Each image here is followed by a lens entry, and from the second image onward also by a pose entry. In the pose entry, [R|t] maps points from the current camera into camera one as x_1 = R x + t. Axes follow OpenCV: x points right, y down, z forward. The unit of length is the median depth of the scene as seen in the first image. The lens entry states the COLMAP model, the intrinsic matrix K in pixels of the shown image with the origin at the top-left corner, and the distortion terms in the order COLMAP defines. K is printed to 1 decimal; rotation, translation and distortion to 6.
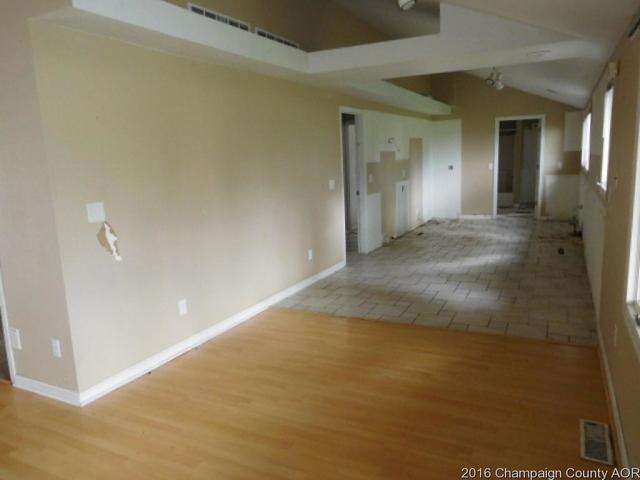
lens RADIAL K [[483.2, 0, 322.7], [0, 483.2, 241.6], [0, 0, 1]] dist [-0.000582, -0.006403]
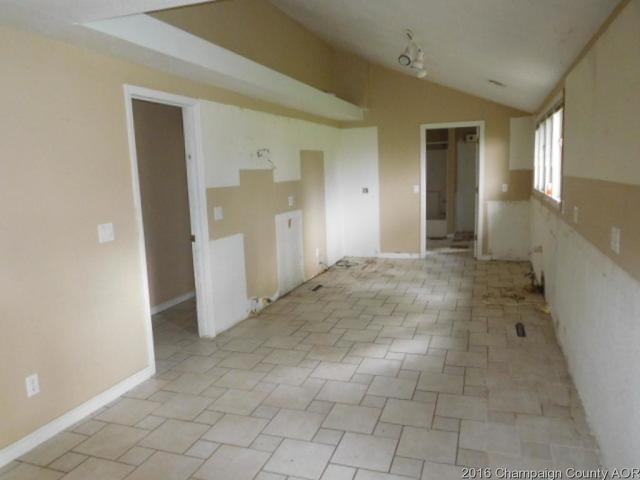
lens RADIAL K [[483.2, 0, 318.9], [0, 483.2, 240.9], [0, 0, 1]] dist [-0.000582, -0.006403]
pose [[0.993610, -0.012626, 0.112161, 0.121782], [0.016579, 0.999272, -0.034374, -0.056758], [-0.111645, 0.036014, 0.993095, 0.297186]]
